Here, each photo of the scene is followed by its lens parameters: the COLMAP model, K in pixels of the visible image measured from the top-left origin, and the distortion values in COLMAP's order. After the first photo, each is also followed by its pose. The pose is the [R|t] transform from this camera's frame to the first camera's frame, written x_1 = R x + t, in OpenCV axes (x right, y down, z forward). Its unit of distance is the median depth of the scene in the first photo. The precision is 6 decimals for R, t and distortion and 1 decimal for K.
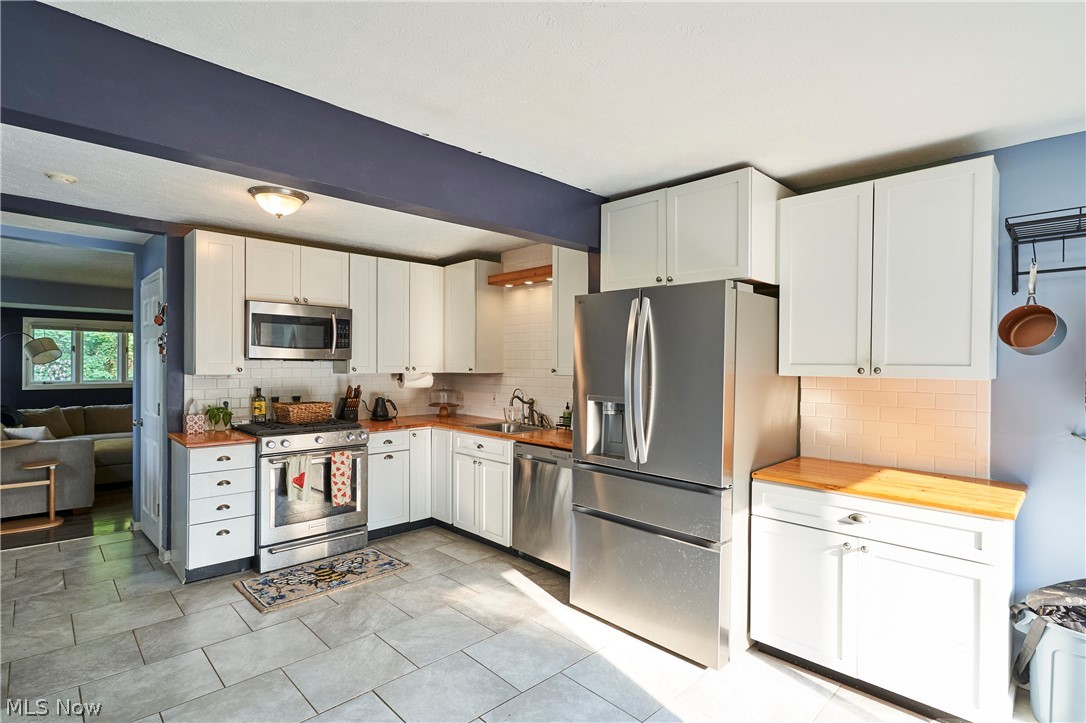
lens RADIAL K [[526.1, 0, 543.2], [0, 526.1, 368.1], [0, 0, 1]] dist [-0.003326, 0.000608]
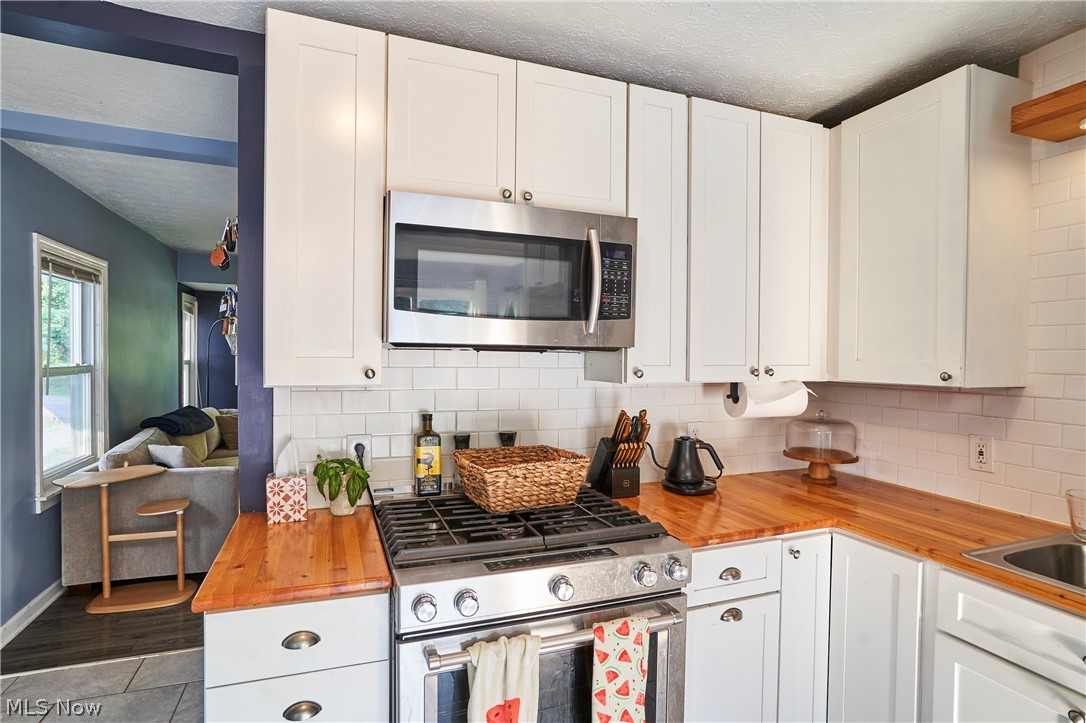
lens RADIAL K [[550.4, 0, 541.6], [0, 550.4, 361.3], [0, 0, 1]] dist [0.000501, 0.000173]
pose [[0.919041, 0.008220, -0.394076, -0.274360], [-0.008377, 0.999964, 0.001323, -0.006797], [0.394073, 0.002085, 0.919077, 0.614600]]
